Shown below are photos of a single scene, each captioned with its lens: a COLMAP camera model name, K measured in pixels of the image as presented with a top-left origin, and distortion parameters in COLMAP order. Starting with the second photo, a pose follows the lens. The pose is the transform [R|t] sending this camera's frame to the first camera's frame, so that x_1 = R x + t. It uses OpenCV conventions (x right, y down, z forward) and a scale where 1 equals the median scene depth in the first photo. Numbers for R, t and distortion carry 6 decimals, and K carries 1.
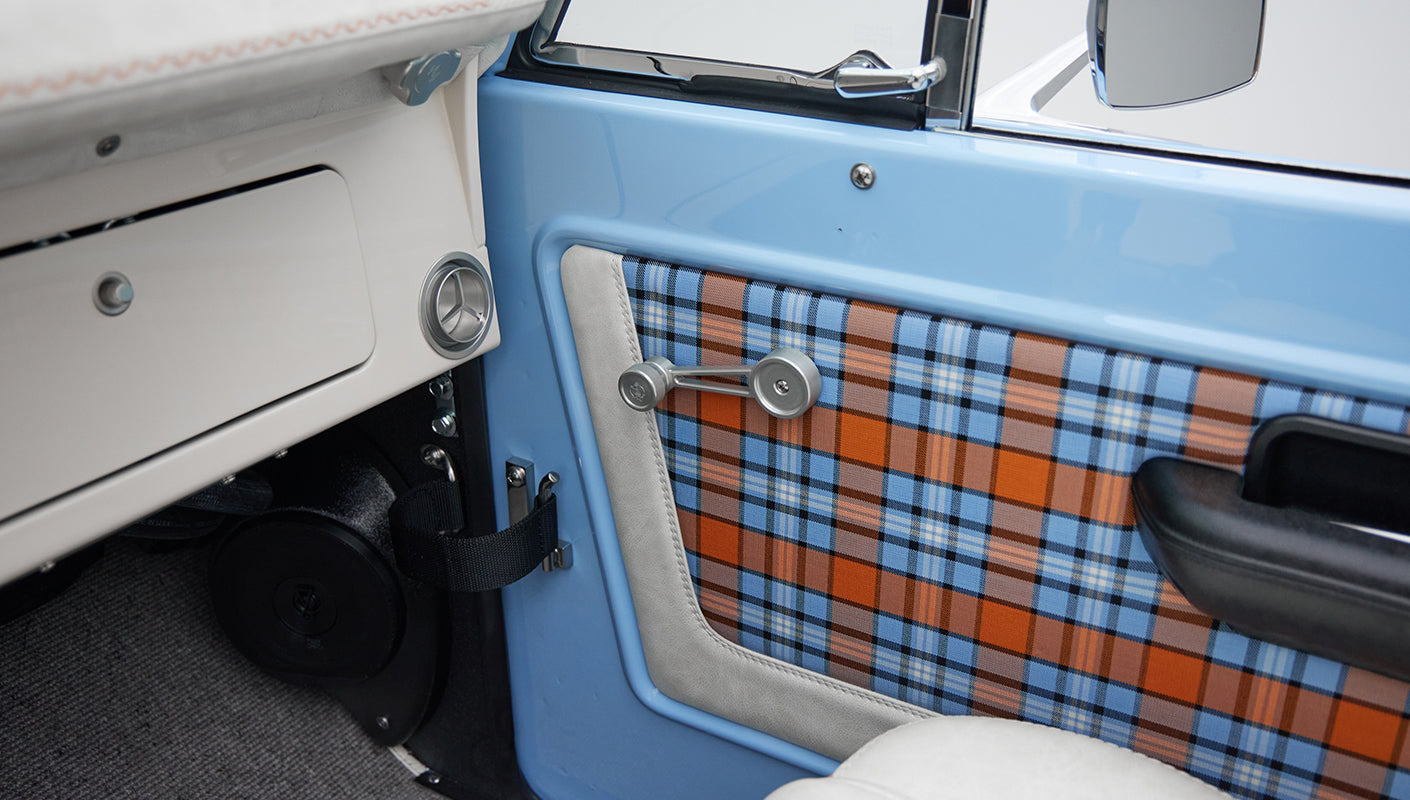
lens RADIAL K [[1391.4, 0, 711.7], [0, 1391.4, 402.6], [0, 0, 1]] dist [0.031452, 0.000000]
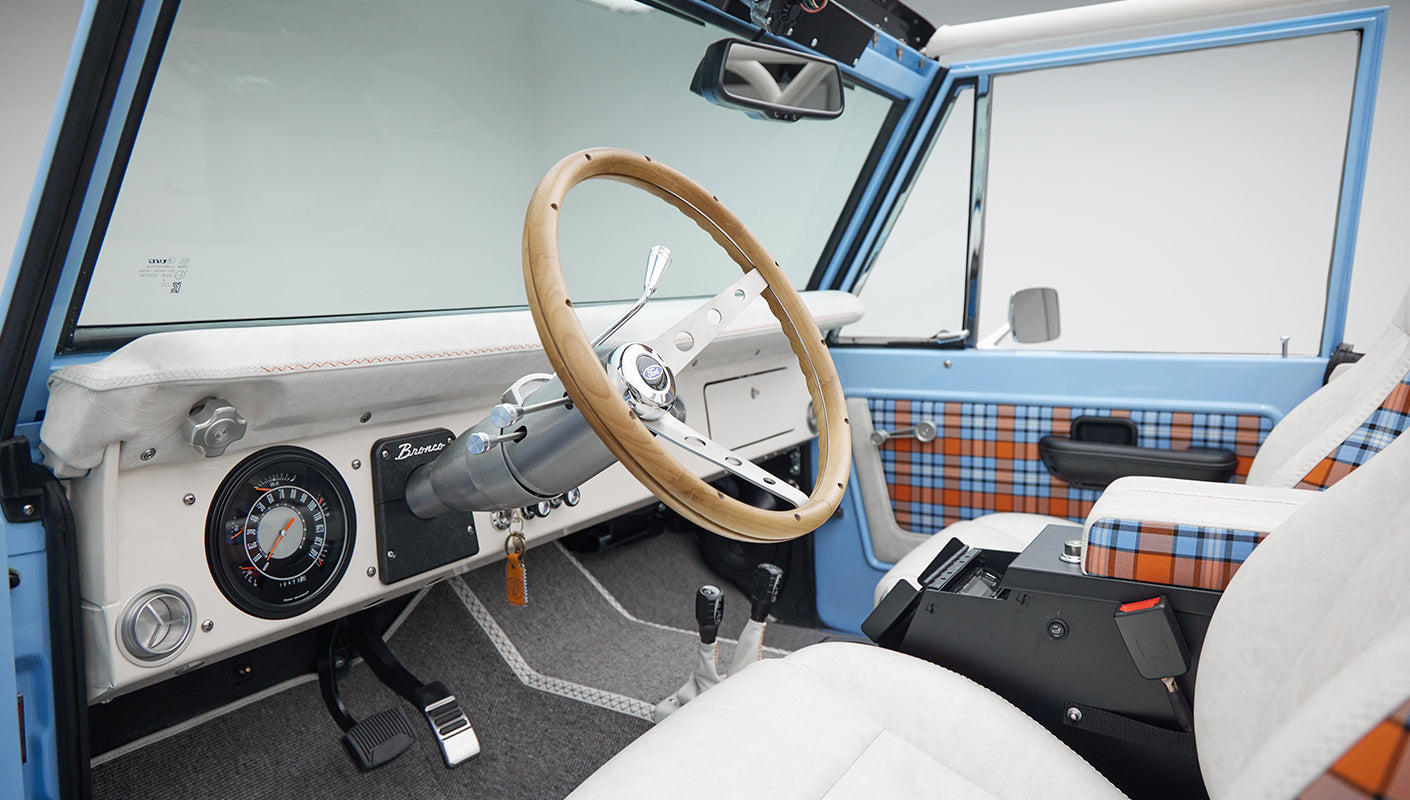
lens RADIAL K [[1003.5, 0, 705.3], [0, 1003.5, 401.8], [0, 0, 1]] dist [0.018735, -0.006663]
pose [[0.999319, -0.036041, -0.007877, -0.452683], [0.032429, 0.959989, -0.278154, 0.571950], [0.017587, 0.277709, 0.960504, -1.298825]]
